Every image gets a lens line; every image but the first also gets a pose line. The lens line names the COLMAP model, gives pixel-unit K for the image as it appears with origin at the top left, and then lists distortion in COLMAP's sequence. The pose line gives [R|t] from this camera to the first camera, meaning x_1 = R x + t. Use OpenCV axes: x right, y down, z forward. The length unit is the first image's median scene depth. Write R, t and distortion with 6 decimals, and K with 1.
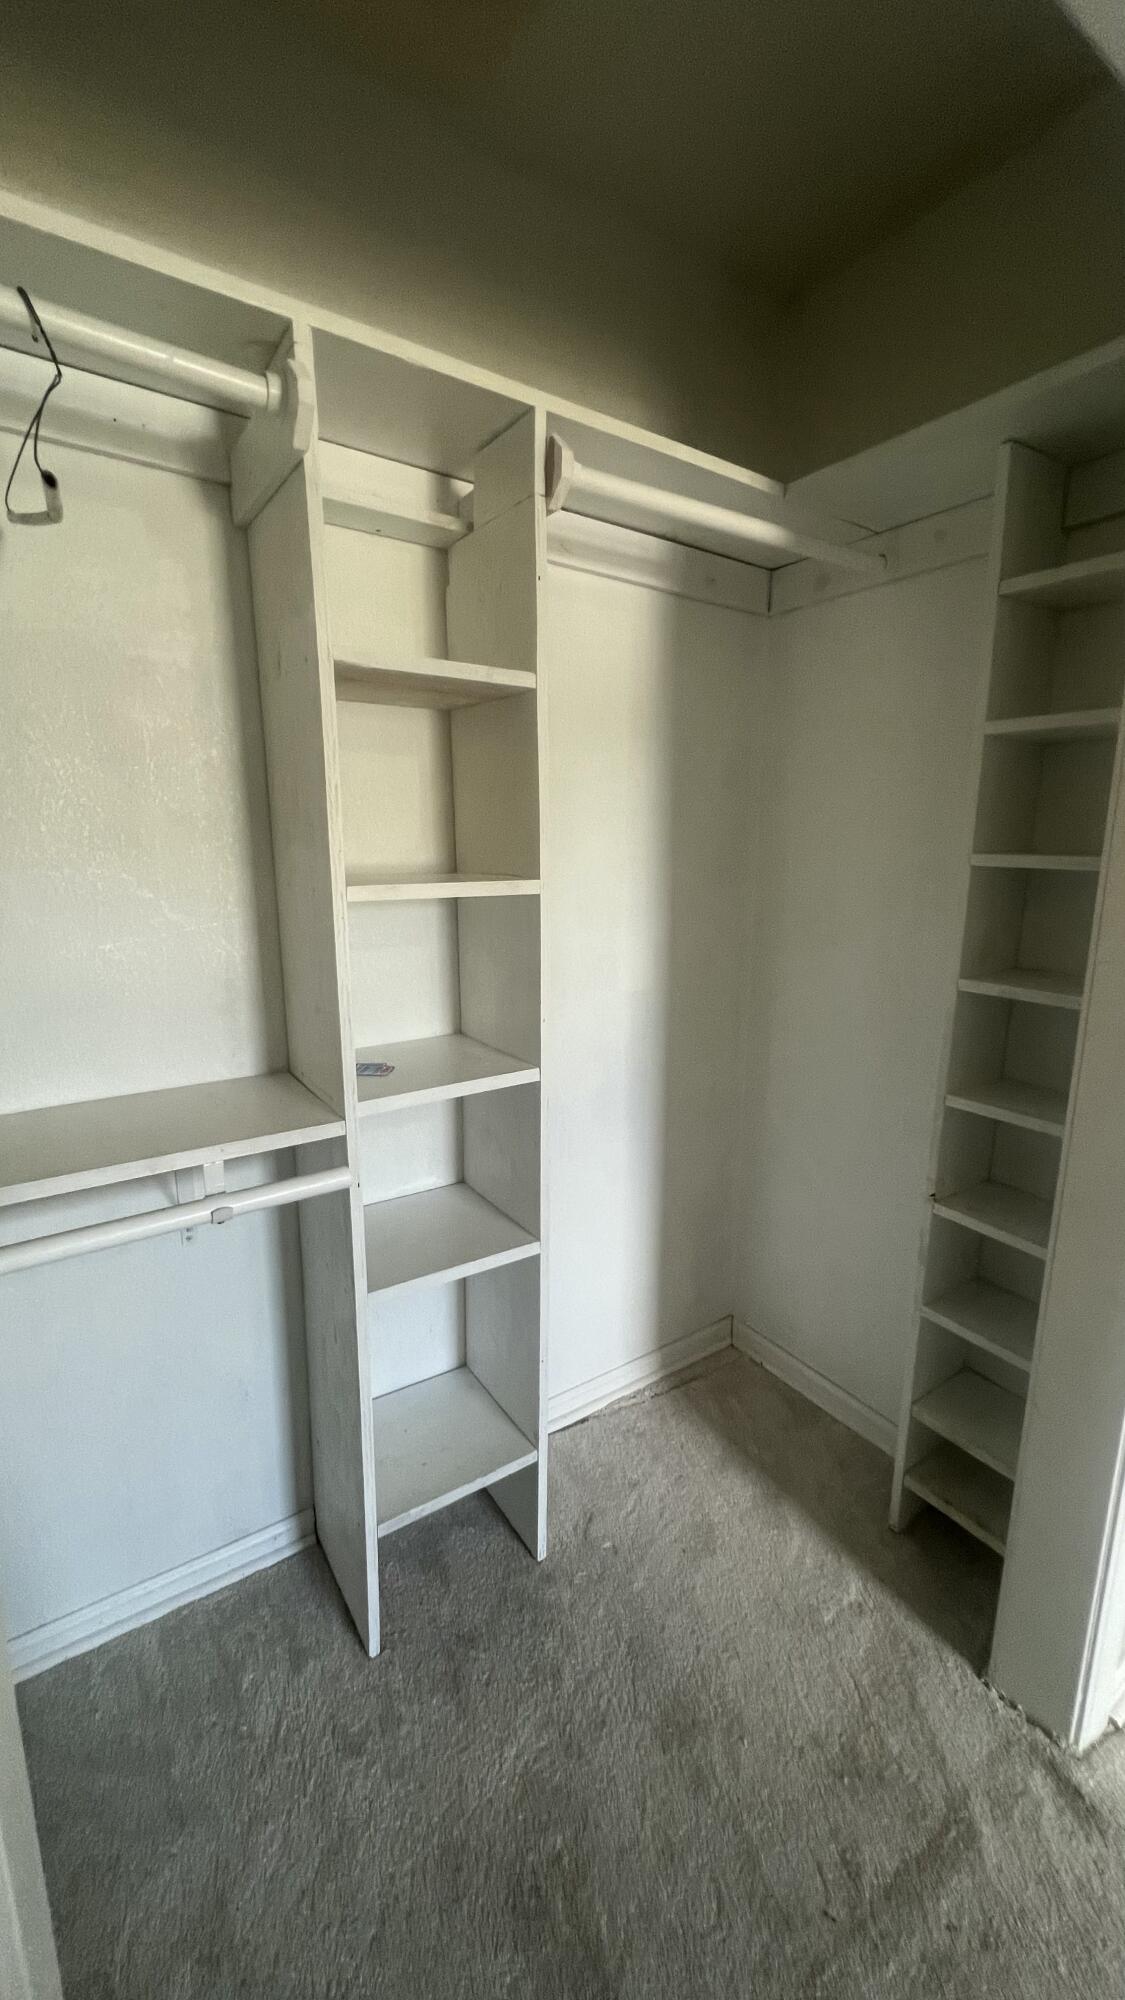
lens RADIAL K [[796.0, 0, 562.5], [0, 796.0, 1000.0], [0, 0, 1]] dist [-0.002787, 0.000225]
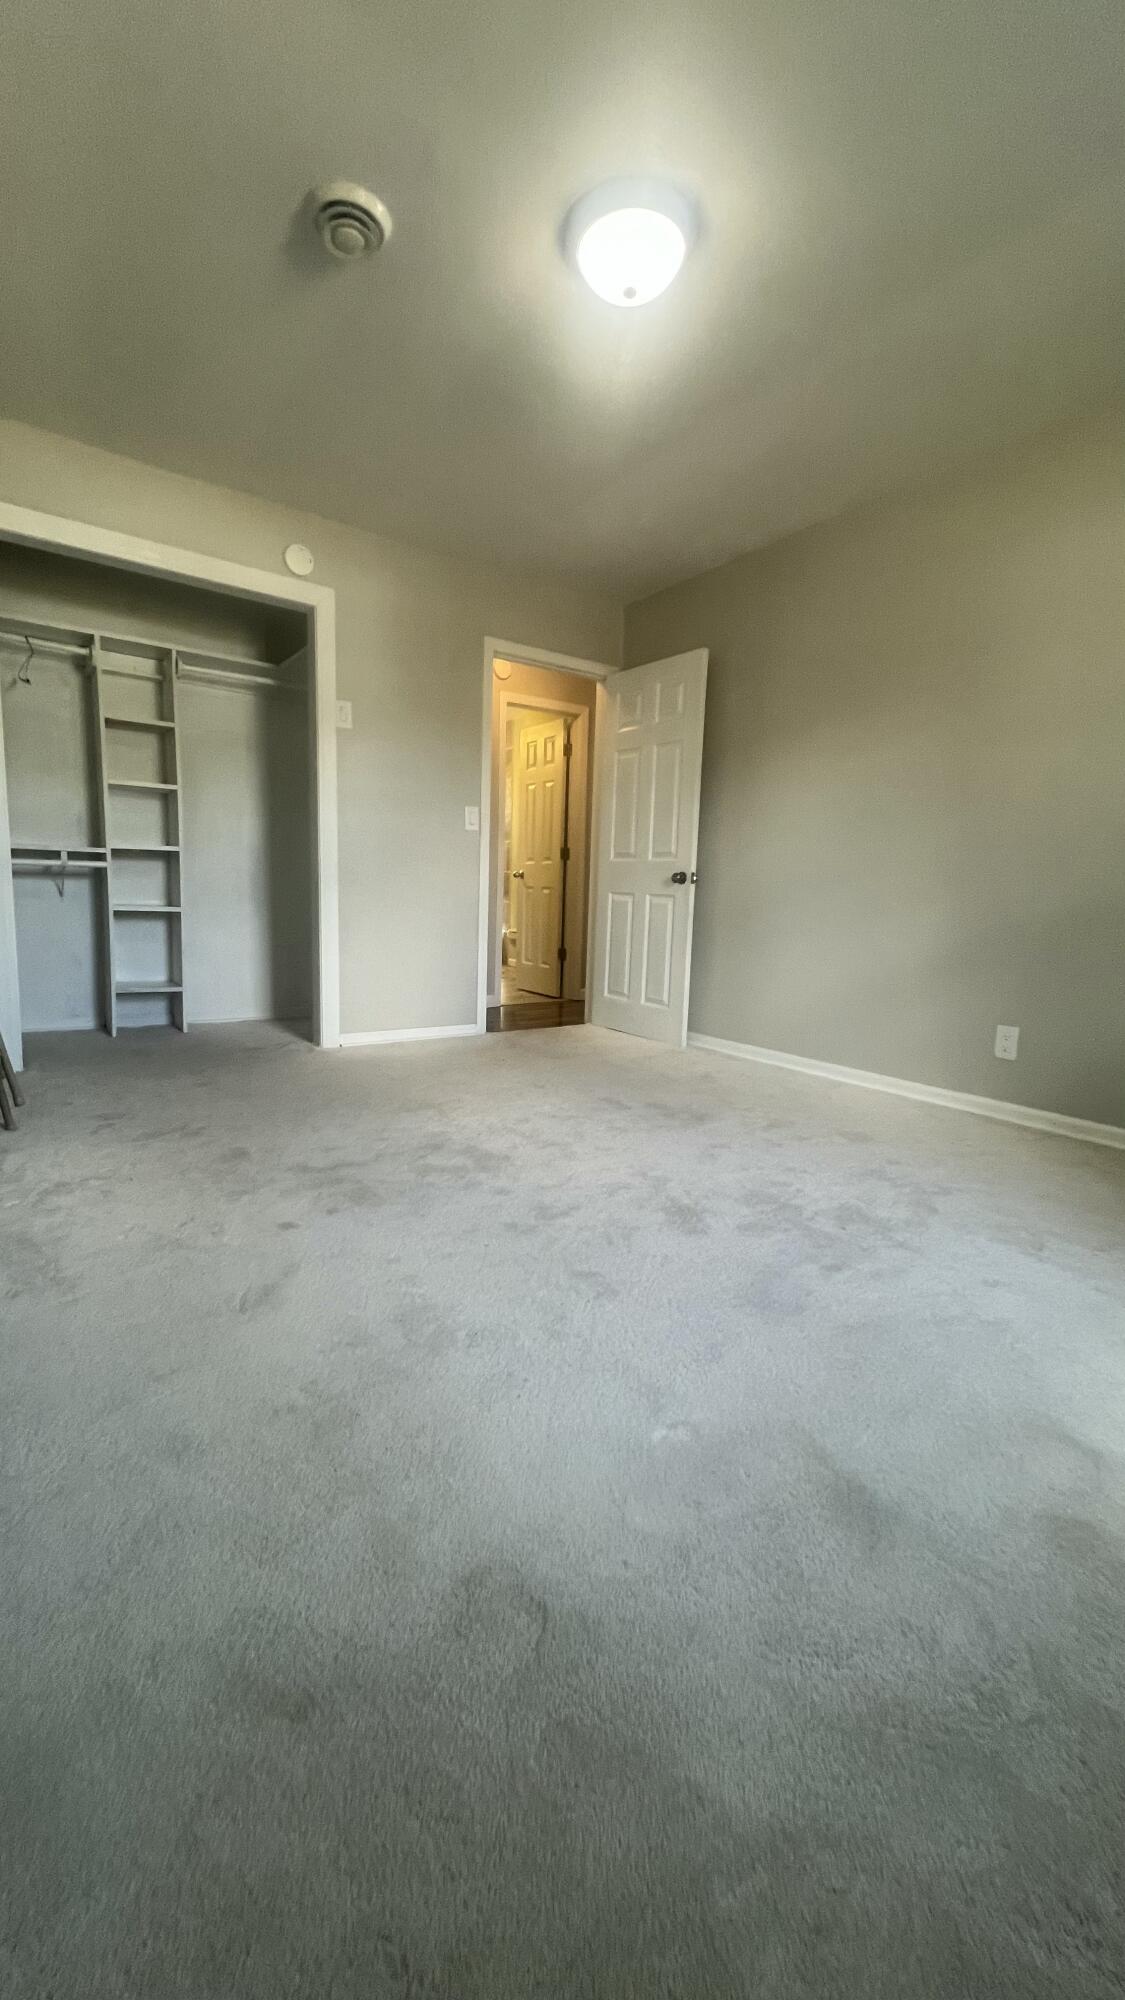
lens RADIAL K [[820.1, 0, 562.5], [0, 820.1, 1000.0], [0, 0, 1]] dist [0.000433, 0.000044]
pose [[0.999374, 0.006142, 0.034828, 1.432222], [-0.002947, 0.995841, -0.091058, 1.020675], [-0.035243, 0.090898, 0.995236, -2.299299]]
